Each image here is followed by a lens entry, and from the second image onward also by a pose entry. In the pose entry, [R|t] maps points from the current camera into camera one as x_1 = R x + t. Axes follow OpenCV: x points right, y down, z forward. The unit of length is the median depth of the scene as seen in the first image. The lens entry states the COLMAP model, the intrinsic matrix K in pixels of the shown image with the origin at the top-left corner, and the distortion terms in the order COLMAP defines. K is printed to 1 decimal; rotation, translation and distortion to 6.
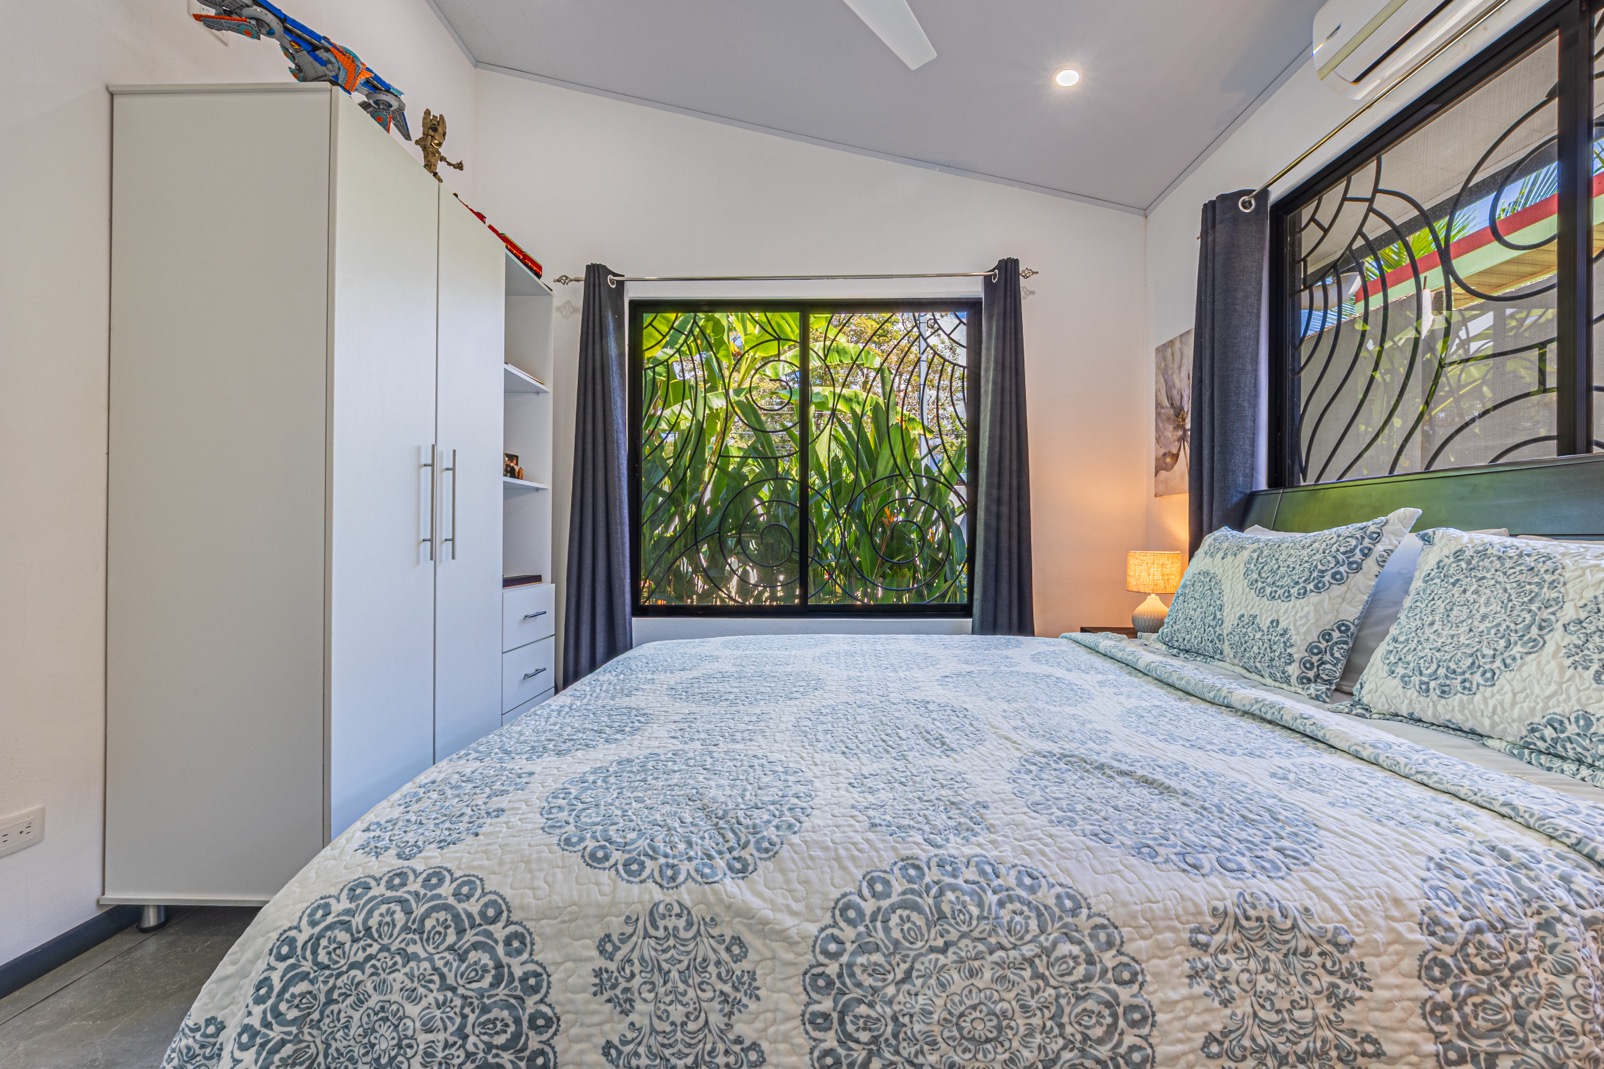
lens RADIAL K [[612.9, 0, 802.0], [0, 612.9, 534.5], [0, 0, 1]] dist [-0.000981, 0.000074]
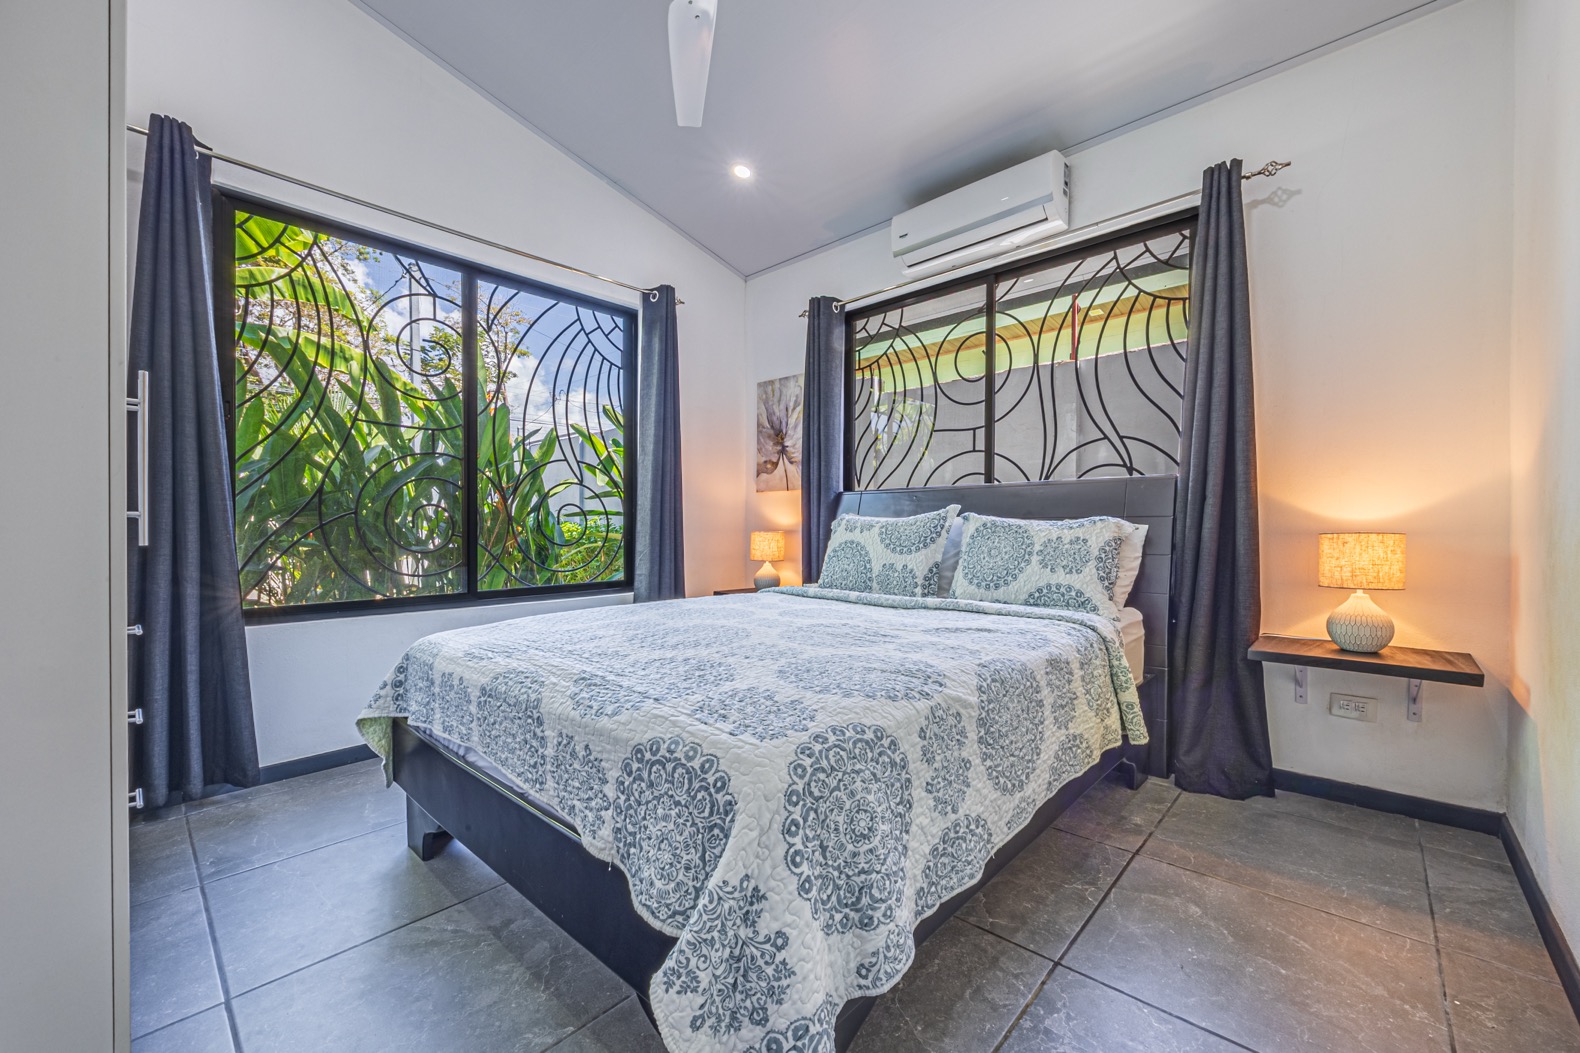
lens RADIAL K [[629.3, 0, 785.0], [0, 629.3, 533.6], [0, 0, 1]] dist [-0.001474, -0.000077]
pose [[0.667913, -0.007264, 0.744204, -0.536497], [-0.003961, 0.999904, 0.013314, 0.015478], [-0.744229, -0.011841, 0.667820, 0.018174]]
